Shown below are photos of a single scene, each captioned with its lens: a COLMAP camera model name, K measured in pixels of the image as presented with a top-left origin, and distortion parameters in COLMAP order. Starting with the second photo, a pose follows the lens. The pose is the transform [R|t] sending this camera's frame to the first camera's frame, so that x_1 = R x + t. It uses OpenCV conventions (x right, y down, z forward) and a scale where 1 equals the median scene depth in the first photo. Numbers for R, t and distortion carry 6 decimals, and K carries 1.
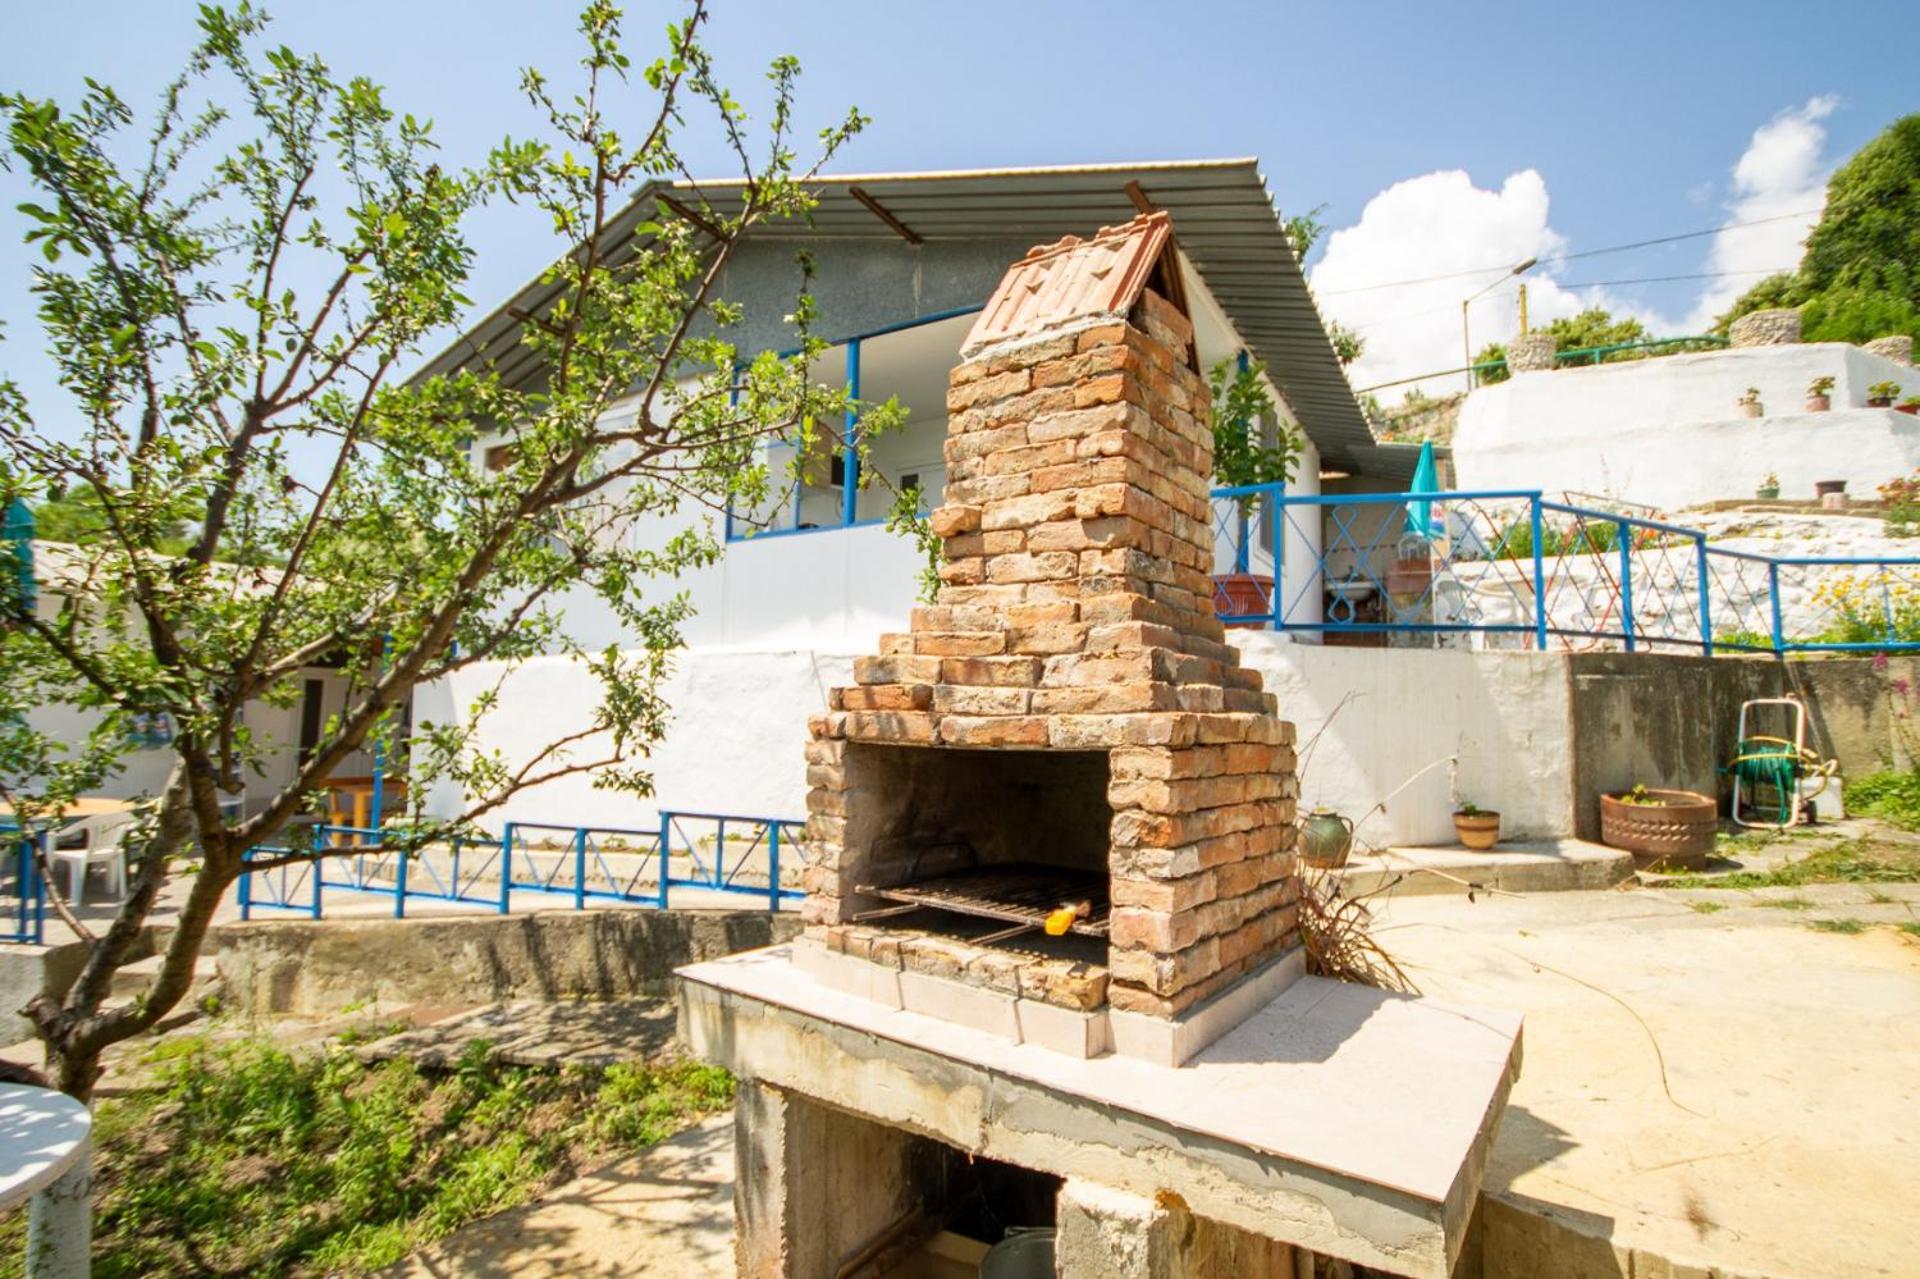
lens RADIAL K [[915.5, 0, 952.9], [0, 915.5, 637.5], [0, 0, 1]] dist [0.004762, -0.003928]
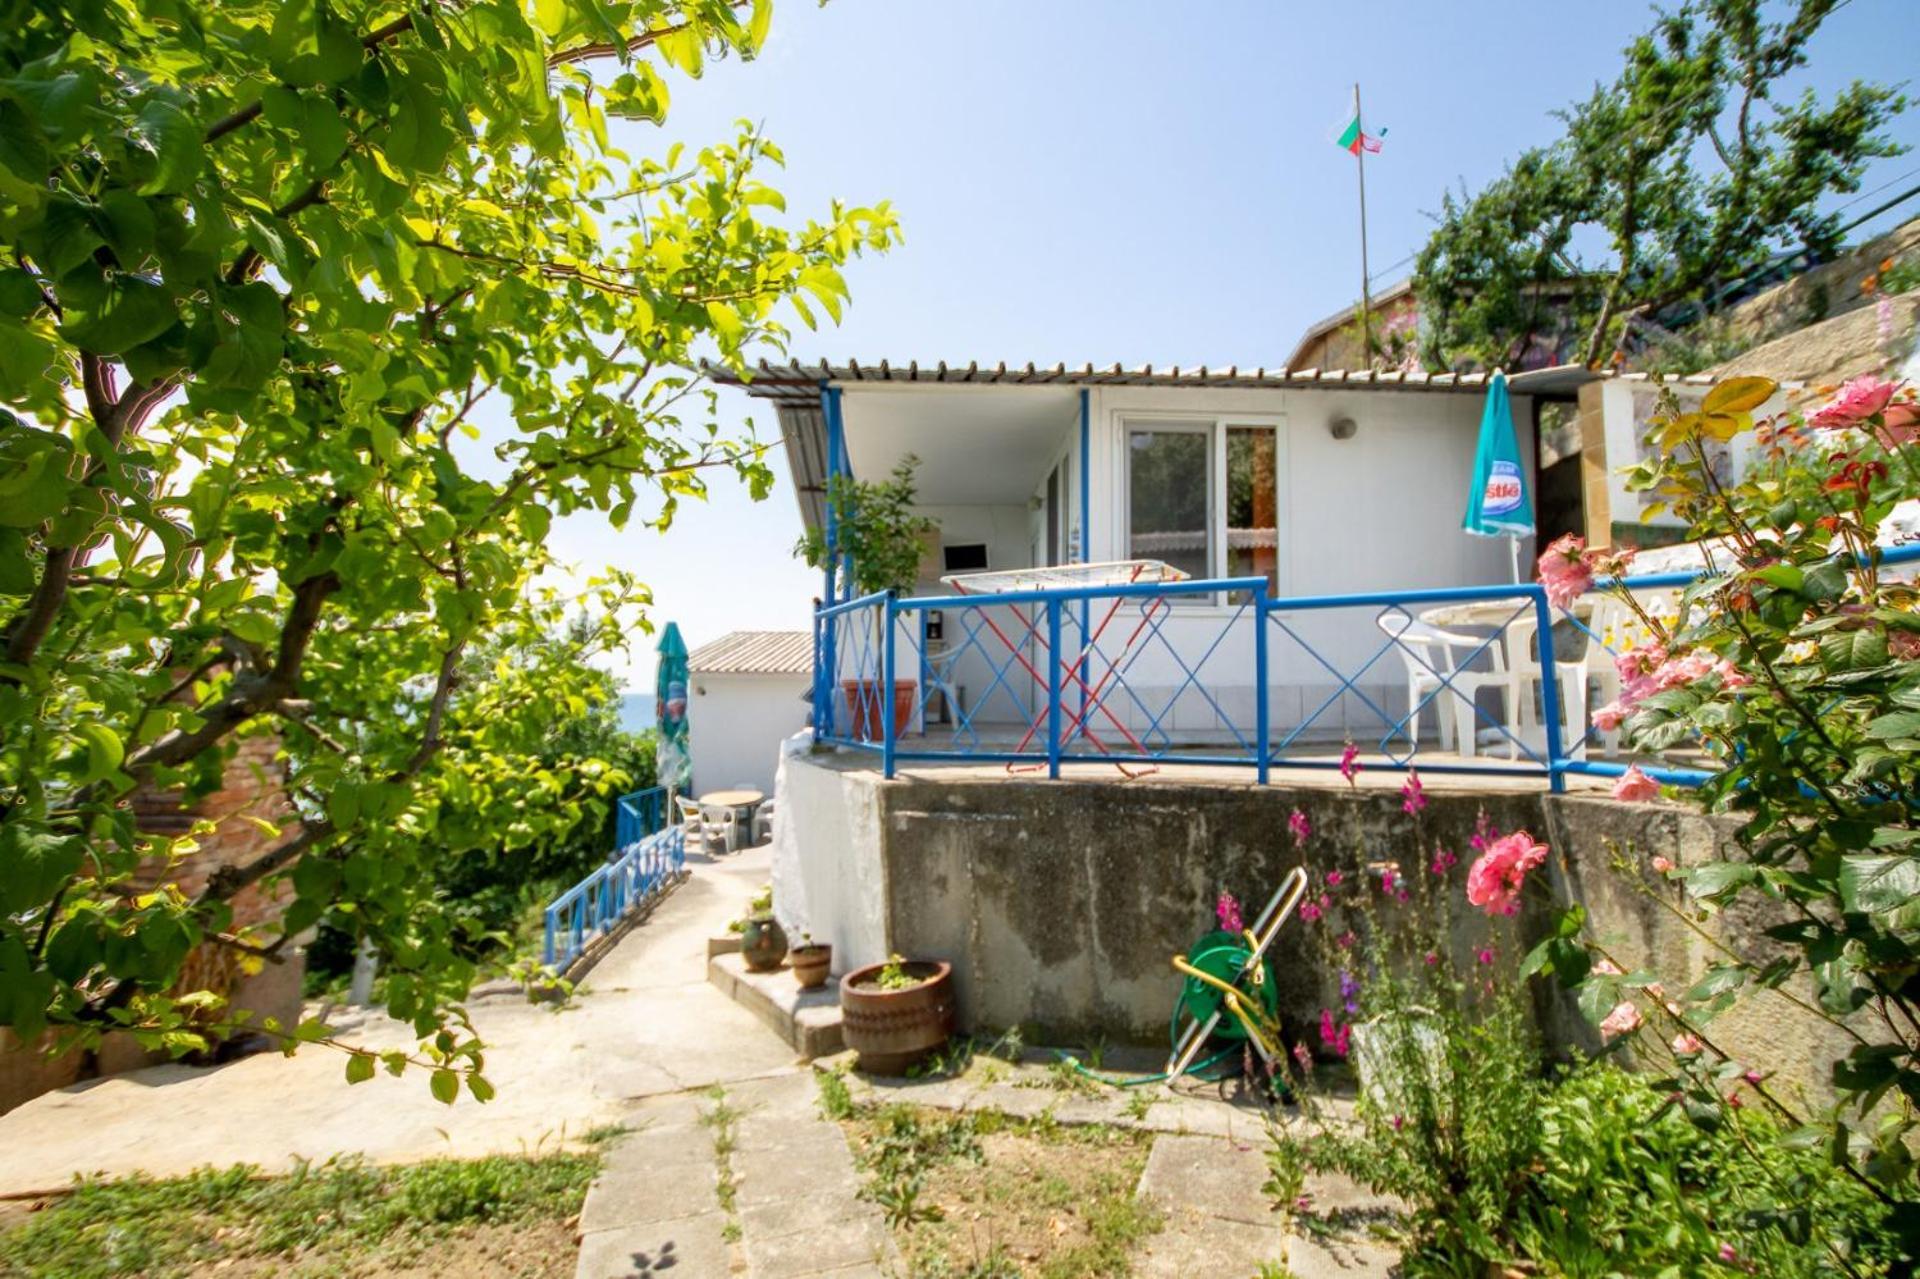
lens RADIAL K [[915.5, 0, 952.9], [0, 915.5, 637.5], [0, 0, 1]] dist [0.004762, -0.003928]
pose [[0.567080, -0.067656, -0.820879, 1.411219], [0.085597, 0.996065, -0.022962, -0.095351], [0.819203, -0.057243, 0.570640, 0.561608]]
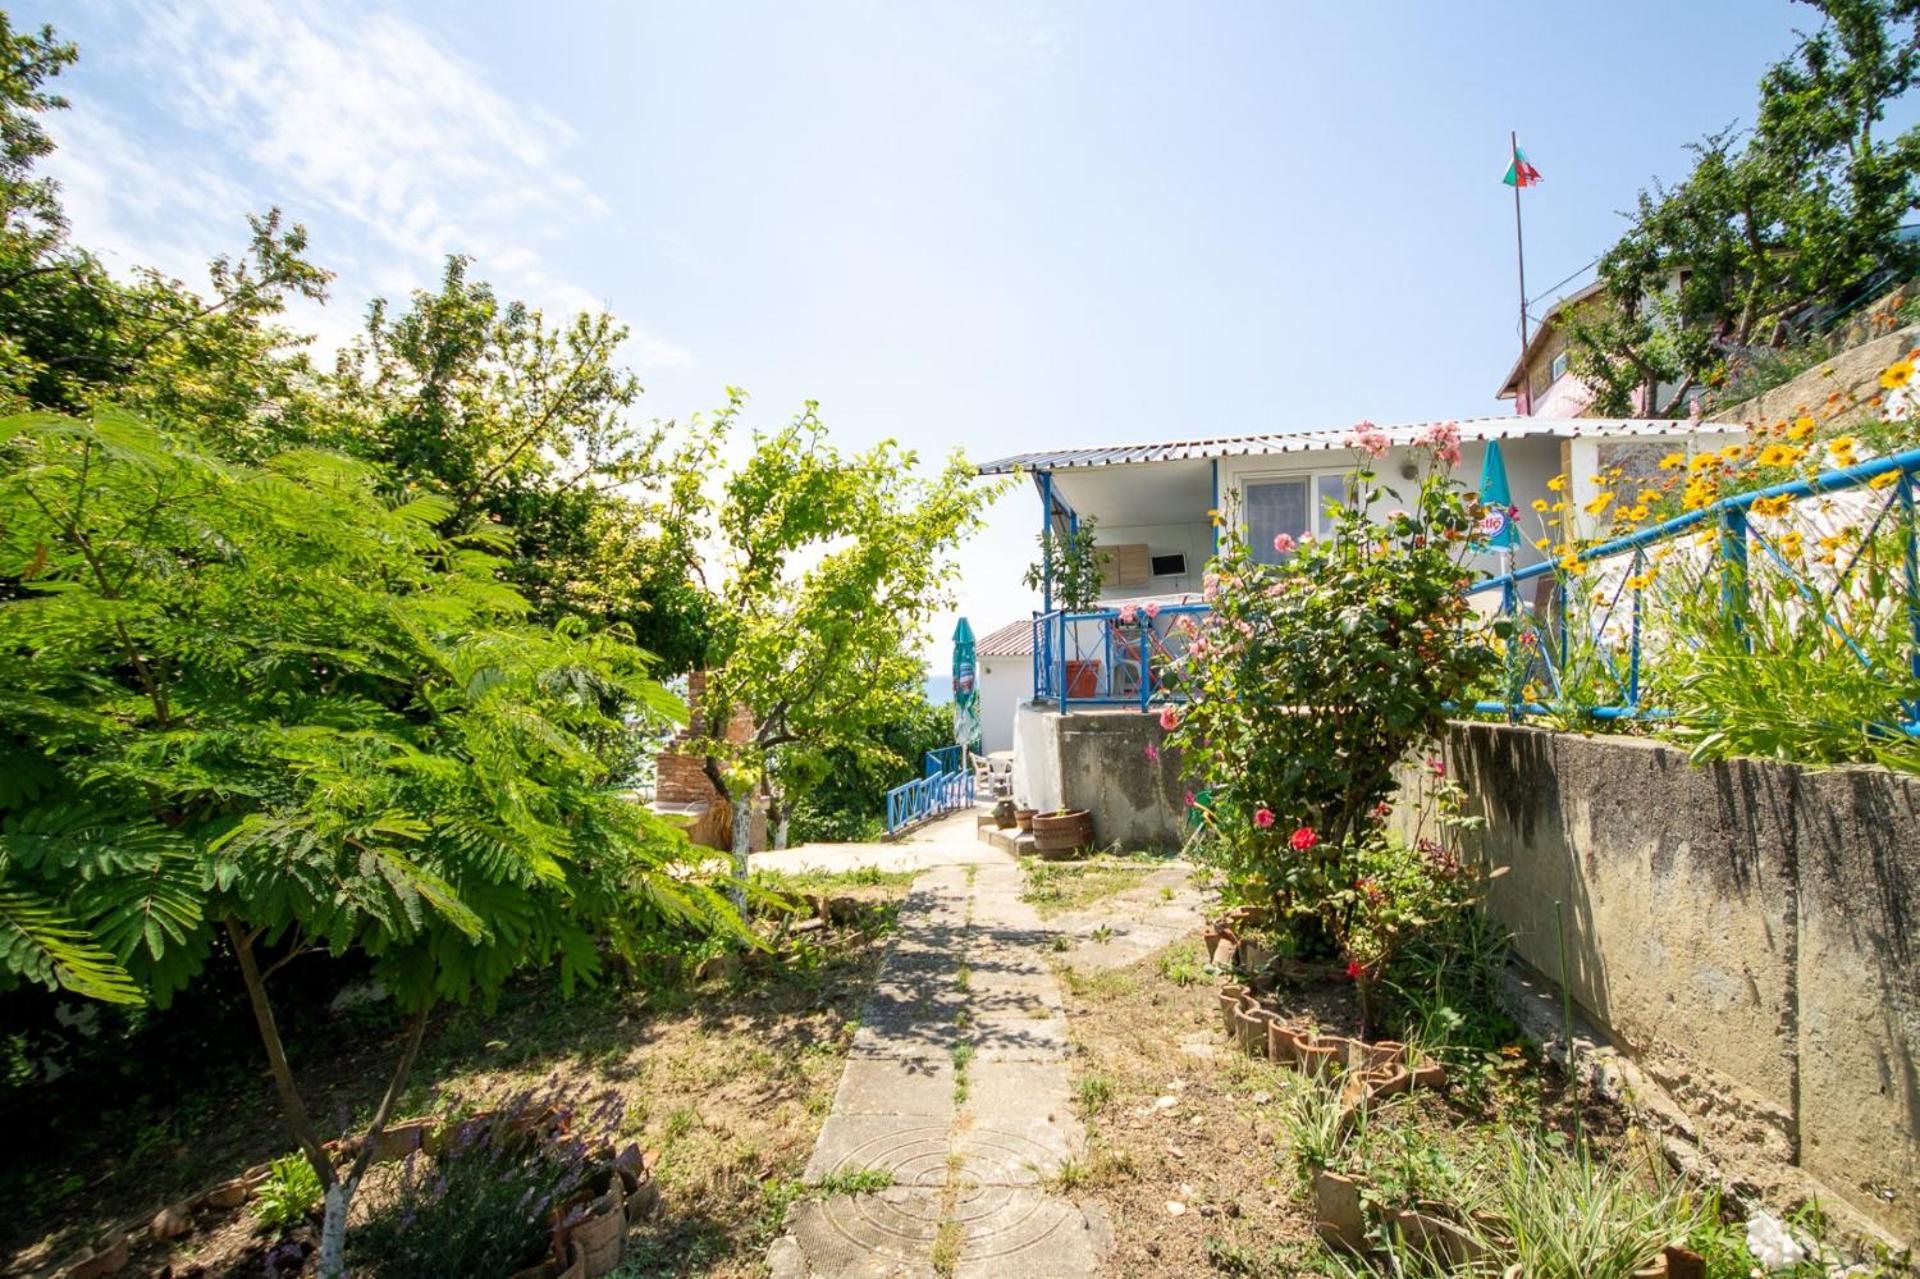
lens RADIAL K [[930.0, 0, 960.0], [0, 930.0, 639.5], [0, 0, 1]] dist [0.004179, -0.001575]
pose [[0.285849, -0.056647, -0.956599, 2.172499], [0.105967, 0.993998, -0.027197, -0.091676], [0.952398, -0.093594, 0.290136, 0.371288]]
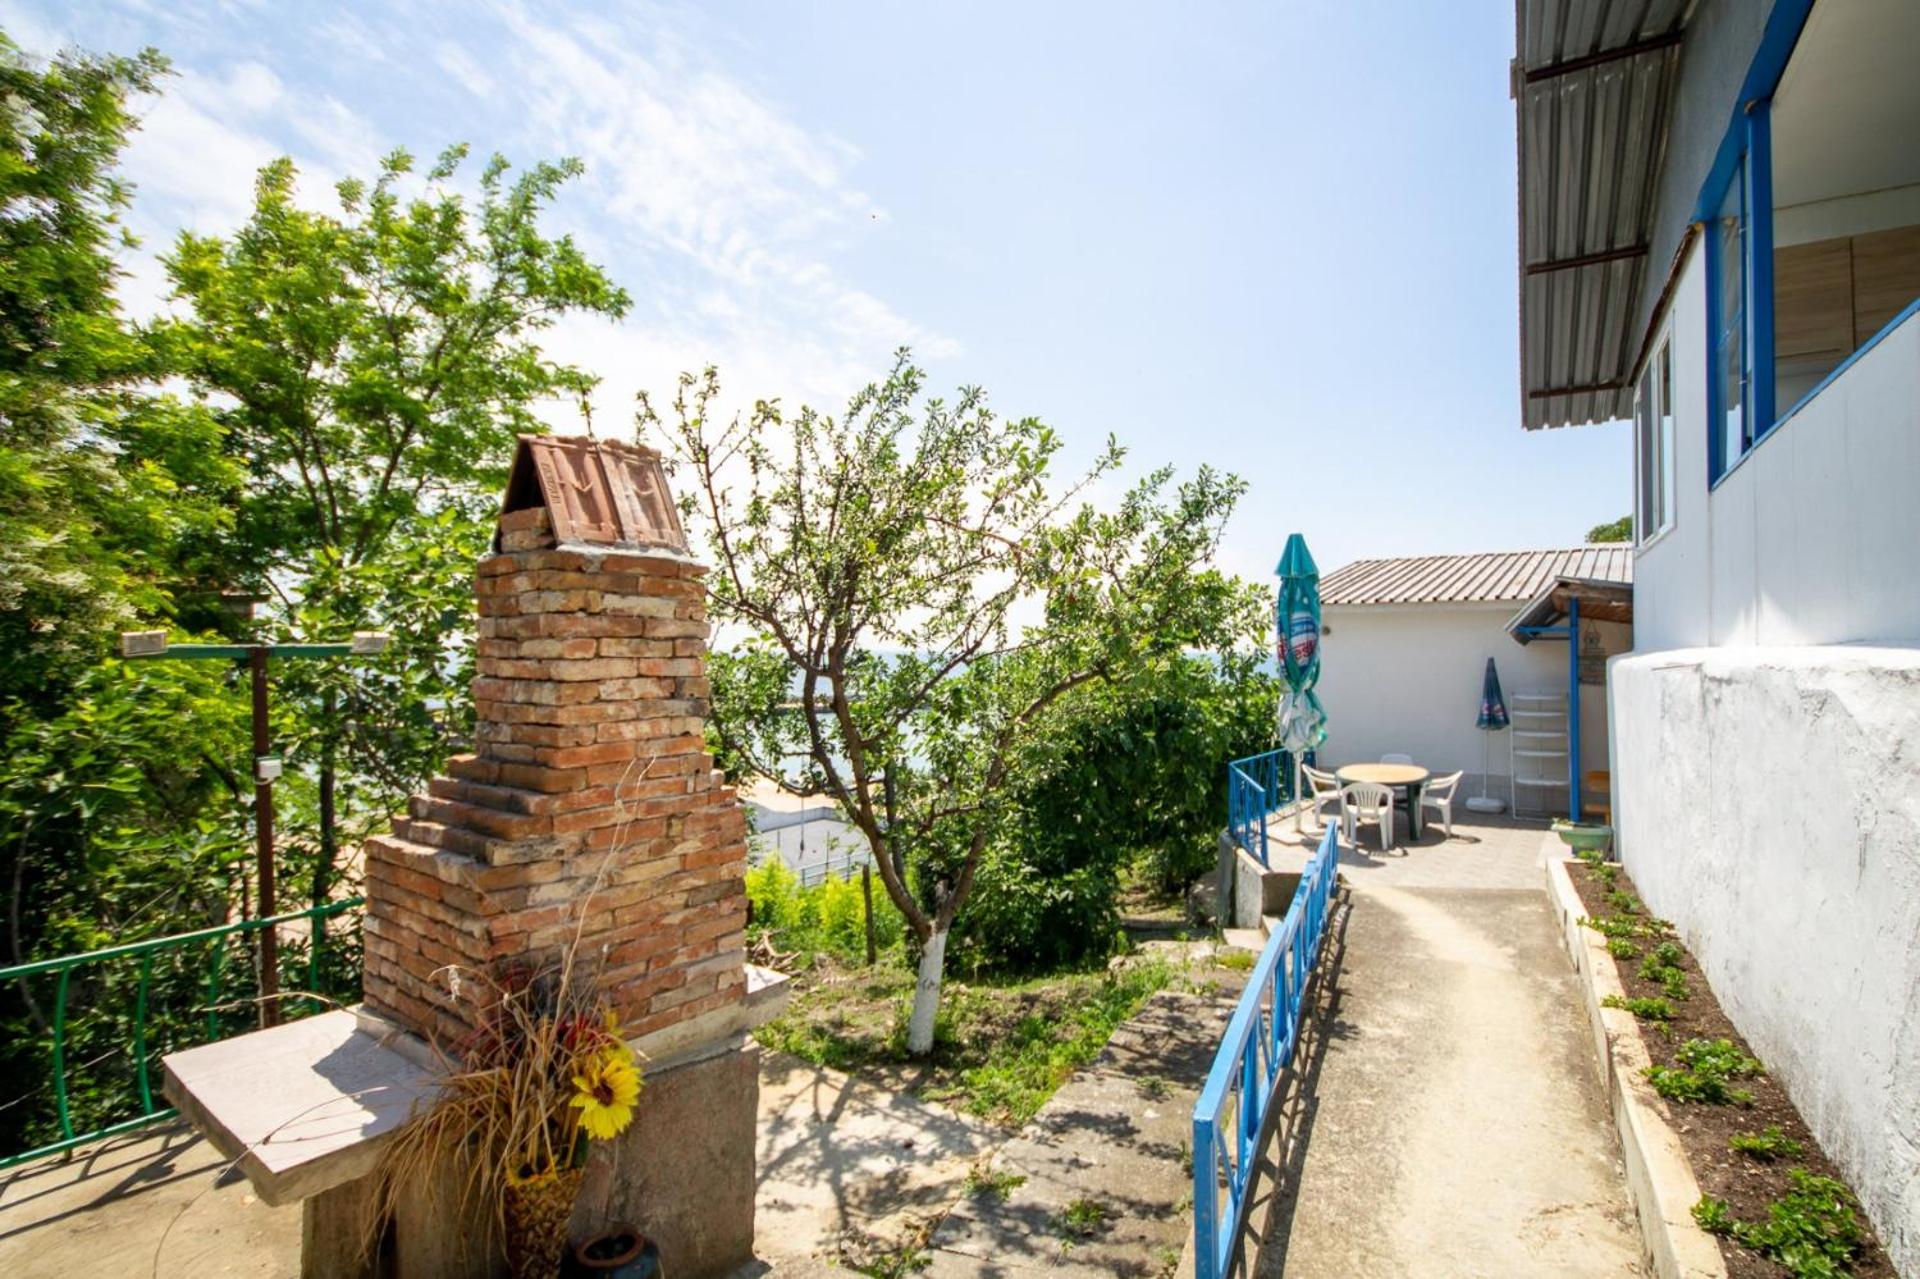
lens RADIAL K [[915.5, 0, 952.9], [0, 915.5, 637.5], [0, 0, 1]] dist [0.004762, -0.003928]
pose [[-0.005199, -0.032569, -0.999456, 0.638192], [0.098177, 0.994624, -0.032923, -0.044823], [0.995155, -0.098295, -0.001973, 0.680501]]
